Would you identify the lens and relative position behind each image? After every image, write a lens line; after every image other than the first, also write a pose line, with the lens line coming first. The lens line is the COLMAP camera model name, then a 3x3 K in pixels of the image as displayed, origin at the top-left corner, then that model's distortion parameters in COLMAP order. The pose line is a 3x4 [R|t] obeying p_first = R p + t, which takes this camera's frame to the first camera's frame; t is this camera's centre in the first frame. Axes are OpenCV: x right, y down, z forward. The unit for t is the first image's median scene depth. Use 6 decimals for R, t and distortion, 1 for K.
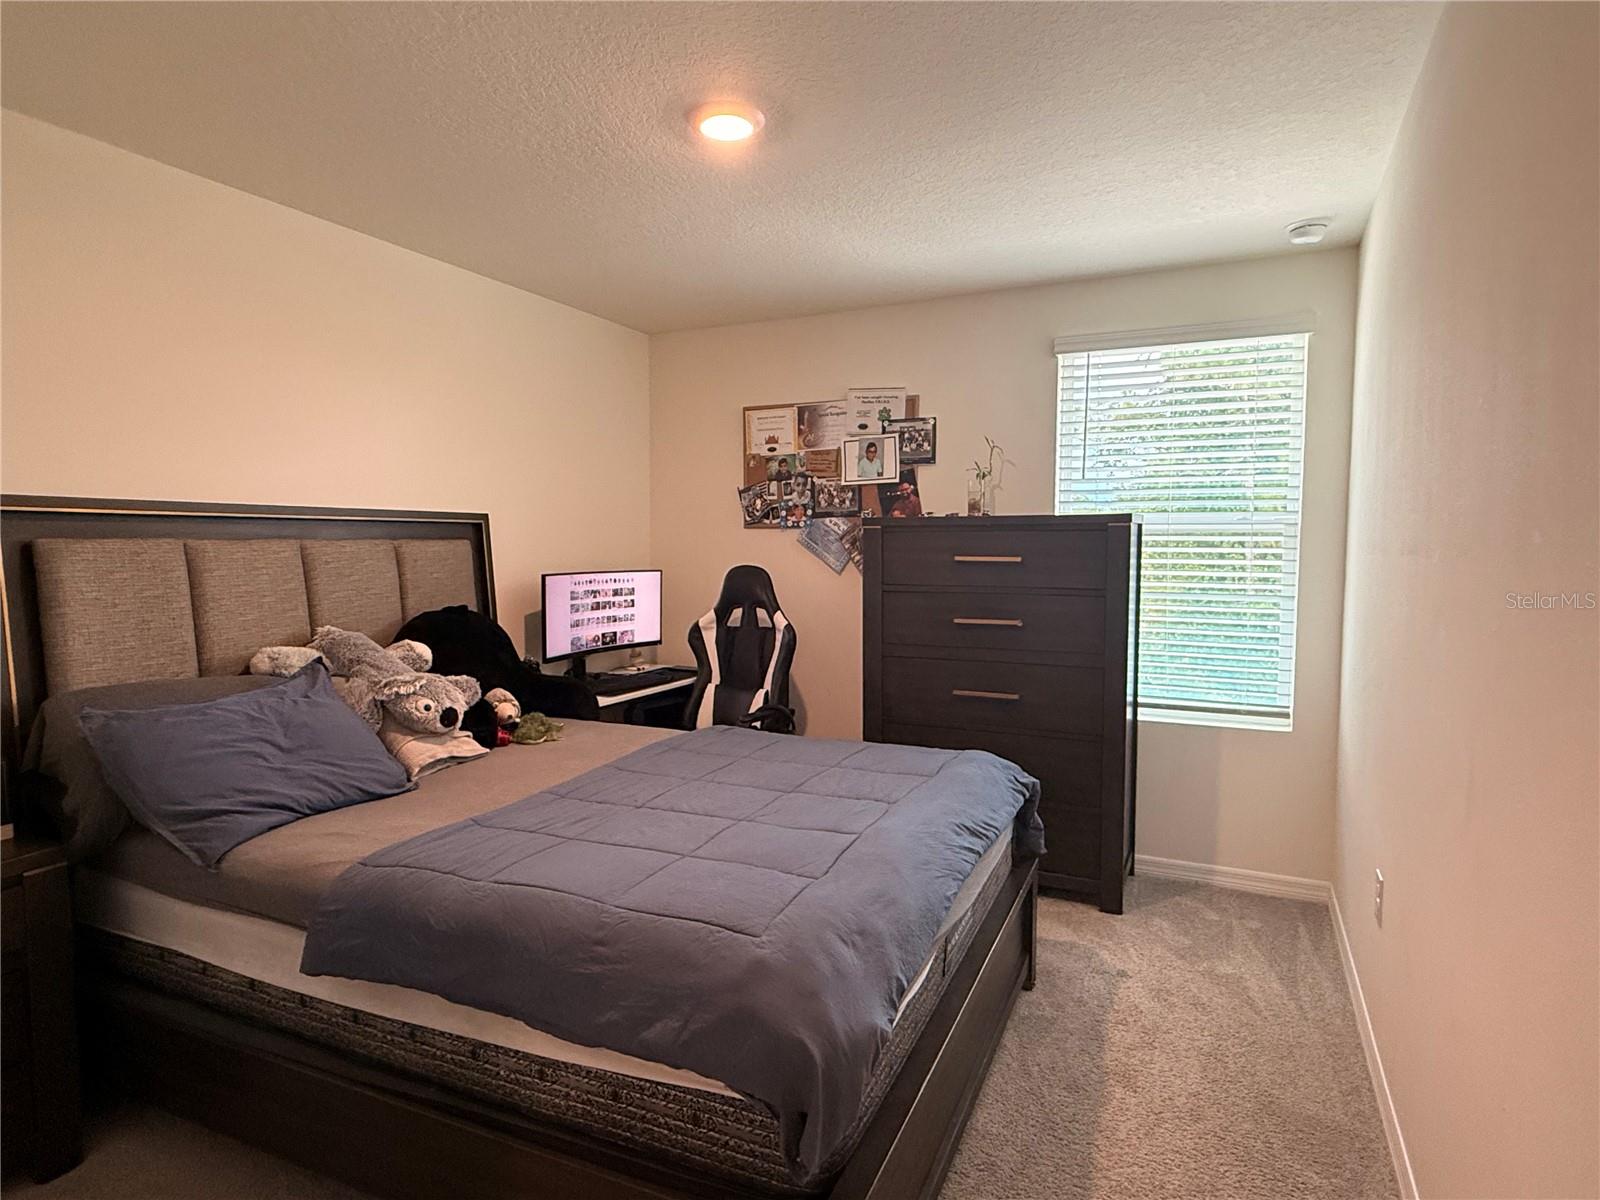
lens RADIAL K [[874.0, 0, 802.4], [0, 874.0, 603.7], [0, 0, 1]] dist [-0.000768, 0.000034]
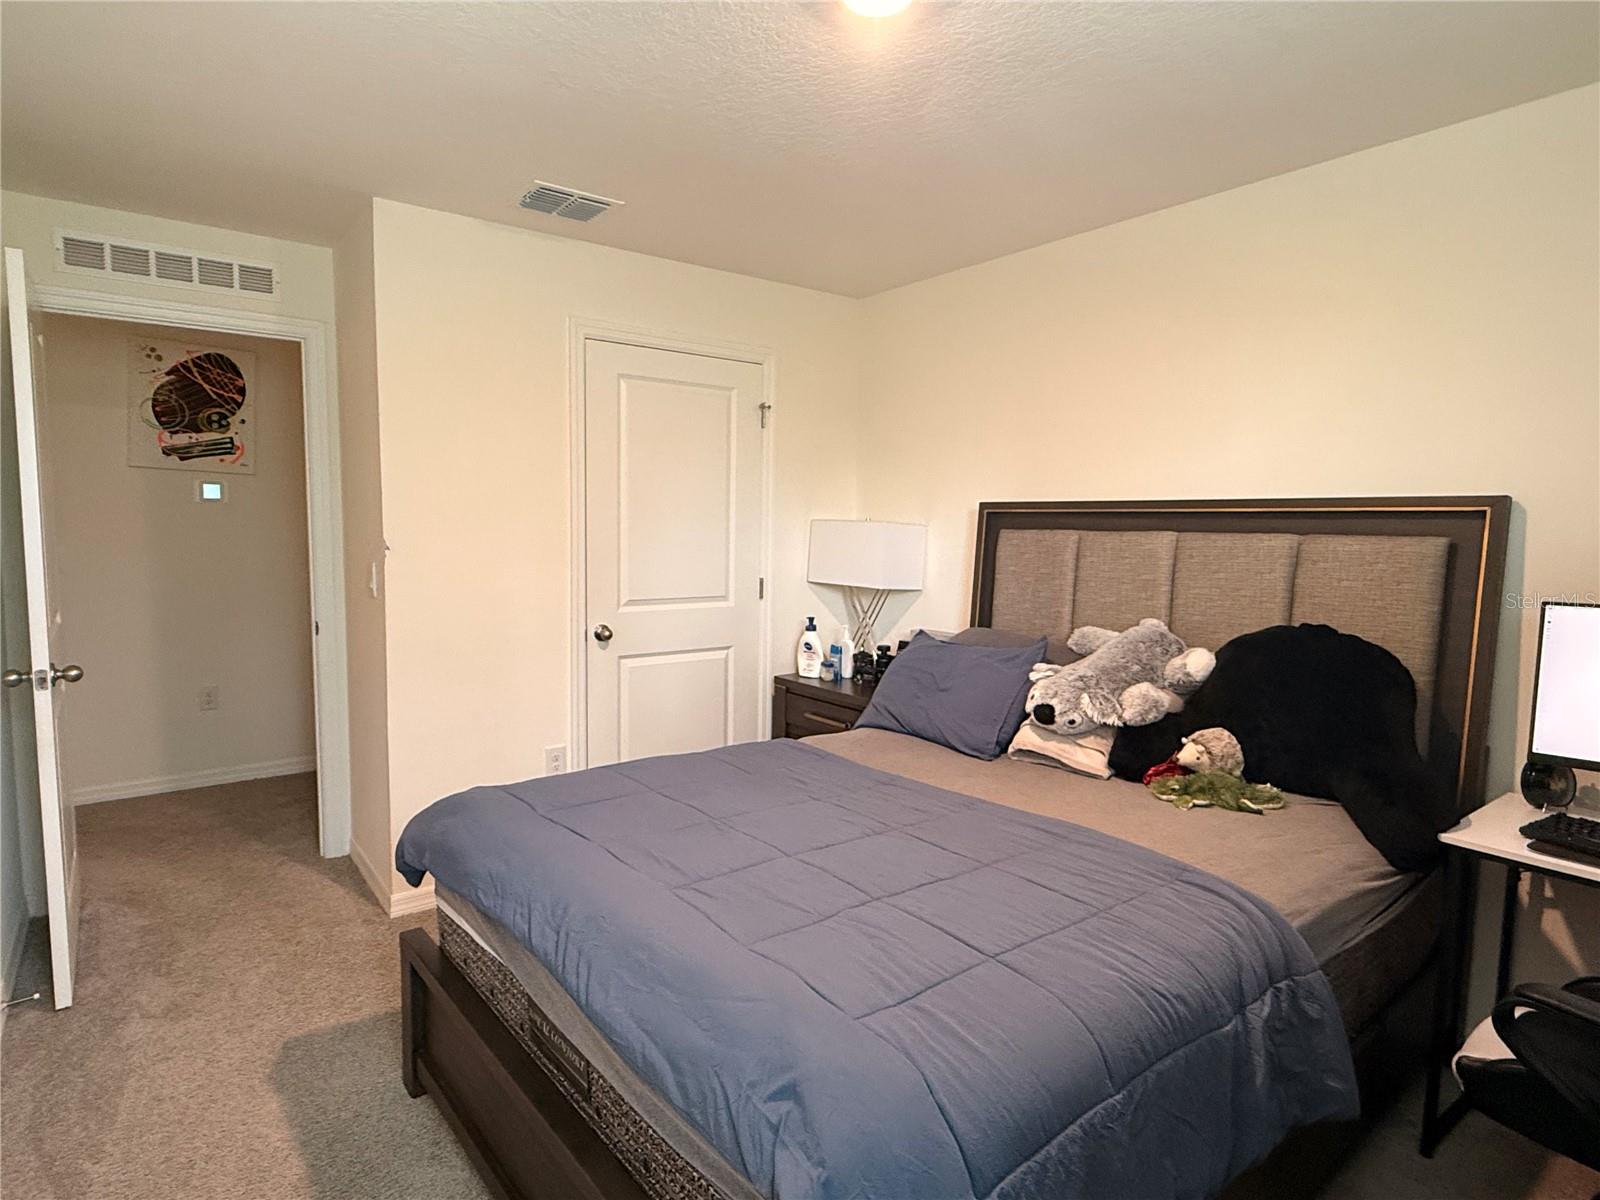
lens RADIAL K [[874.0, 0, 804.6], [0, 874.0, 608.9], [0, 0, 1]] dist [-0.000768, 0.000034]
pose [[-0.453092, 0.075617, -0.888251, 0.561477], [-0.079154, 0.989048, 0.124575, -0.084011], [0.887943, 0.126753, -0.442144, 1.161075]]
